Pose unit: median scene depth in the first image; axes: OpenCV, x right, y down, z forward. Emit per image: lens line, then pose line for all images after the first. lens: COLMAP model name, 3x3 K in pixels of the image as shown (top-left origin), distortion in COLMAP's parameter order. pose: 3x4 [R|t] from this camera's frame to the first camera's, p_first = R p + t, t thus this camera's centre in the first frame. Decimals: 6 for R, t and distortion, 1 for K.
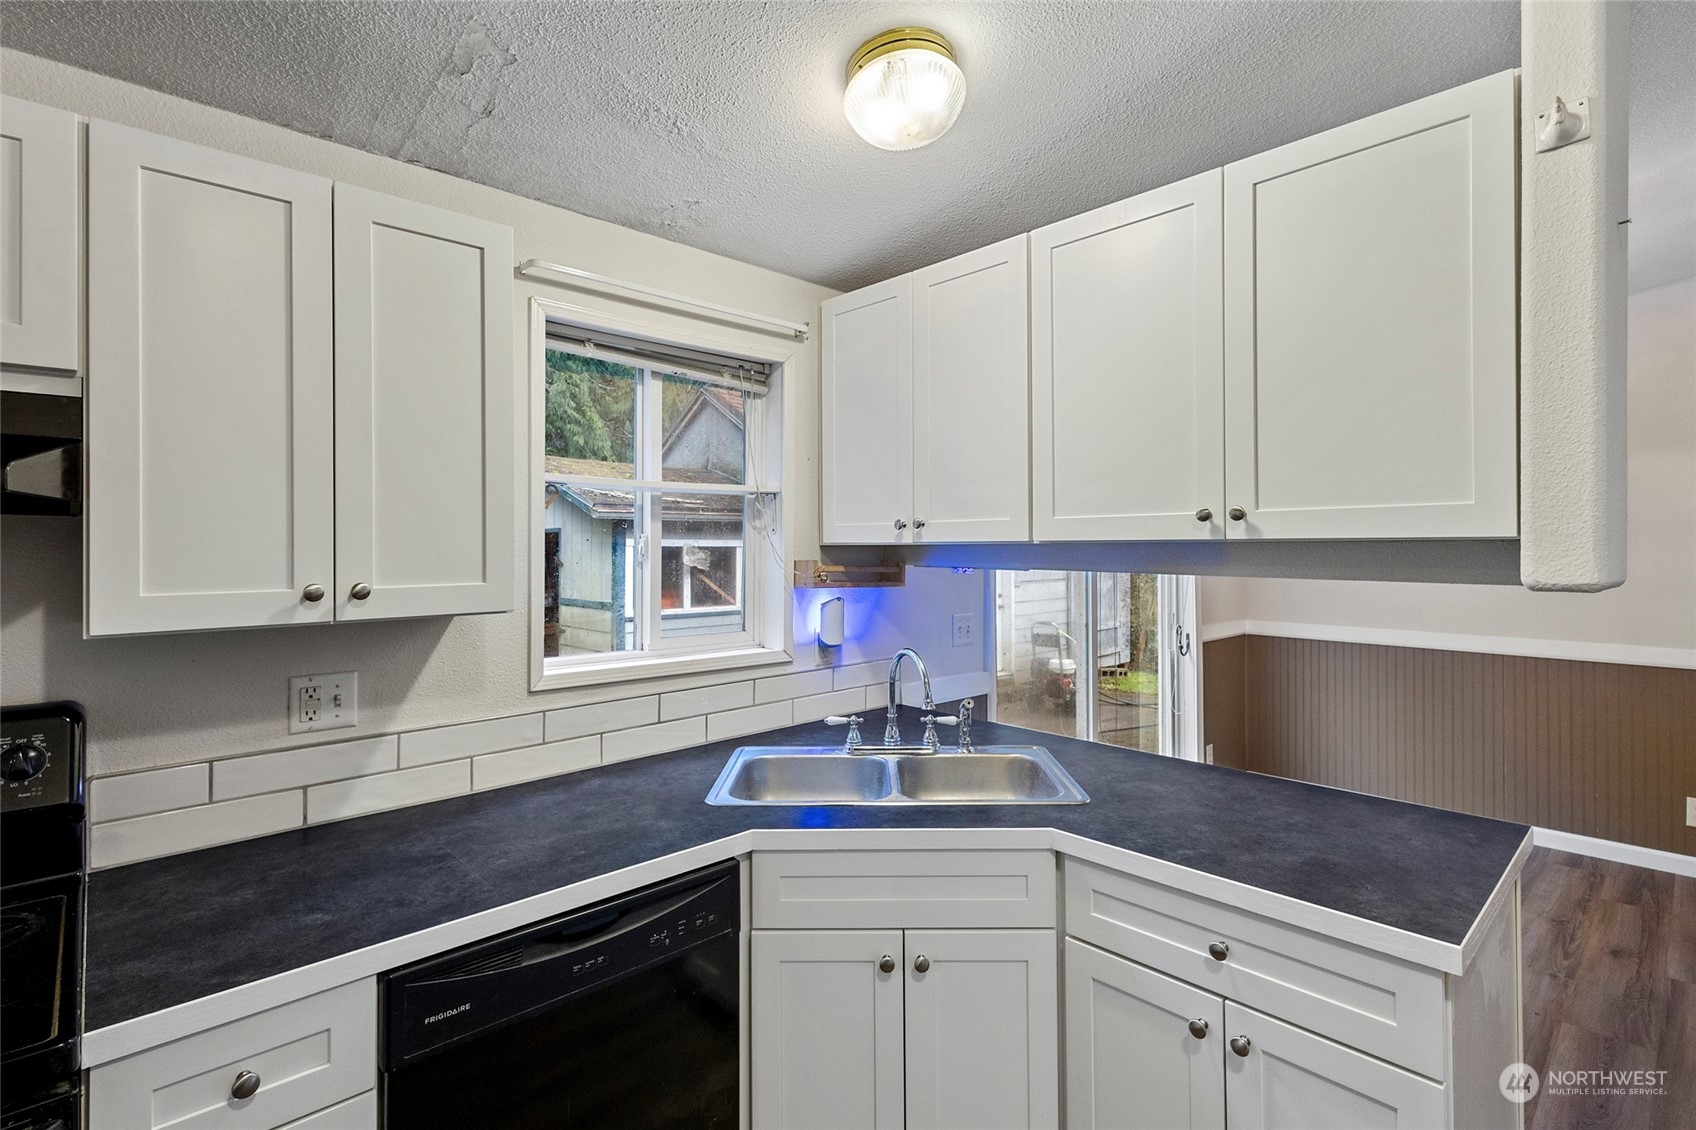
lens RADIAL K [[792.4, 0, 889.8], [0, 792.4, 542.4], [0, 0, 1]] dist [0.010416, -0.001735]
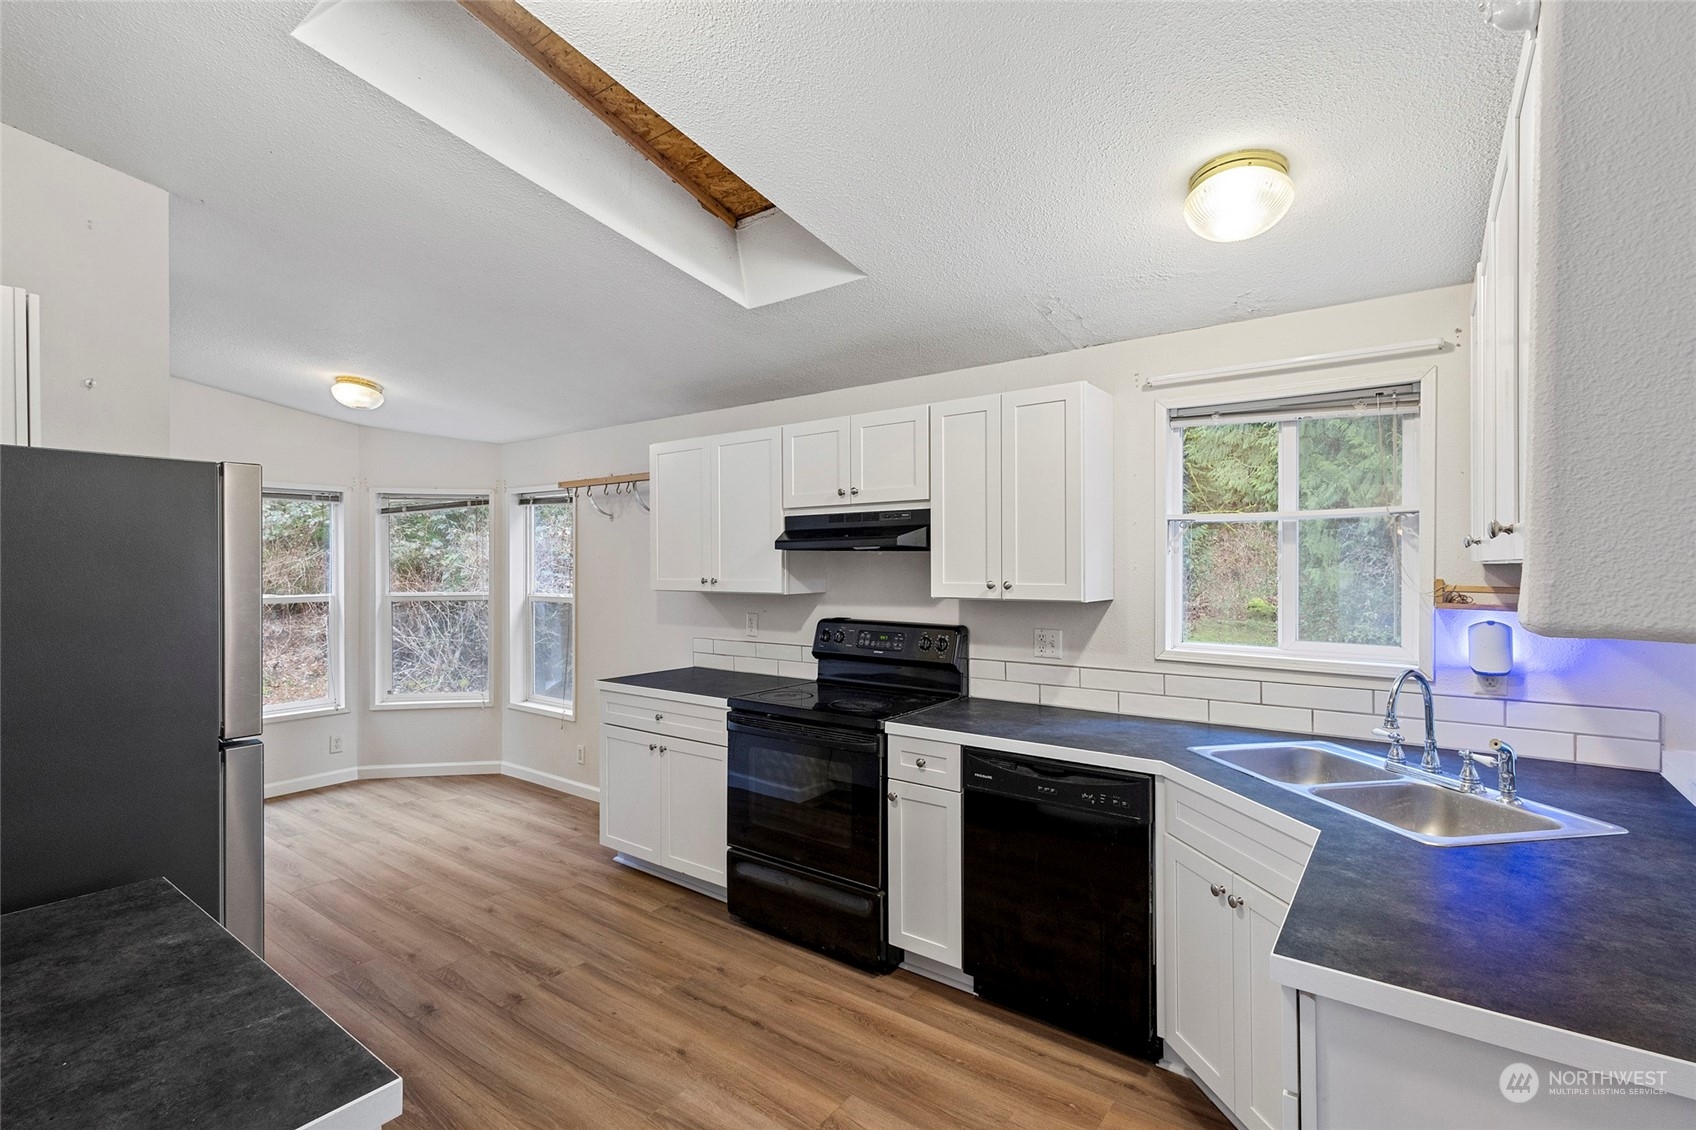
lens RADIAL K [[792.4, 0, 855.7], [0, 792.4, 563.7], [0, 0, 1]] dist [0.010416, -0.001735]
pose [[0.165717, -0.000835, -0.986173, 1.104055], [0.001837, 0.999998, -0.000539, 0.004278], [0.986172, -0.001722, 0.165719, 0.207197]]
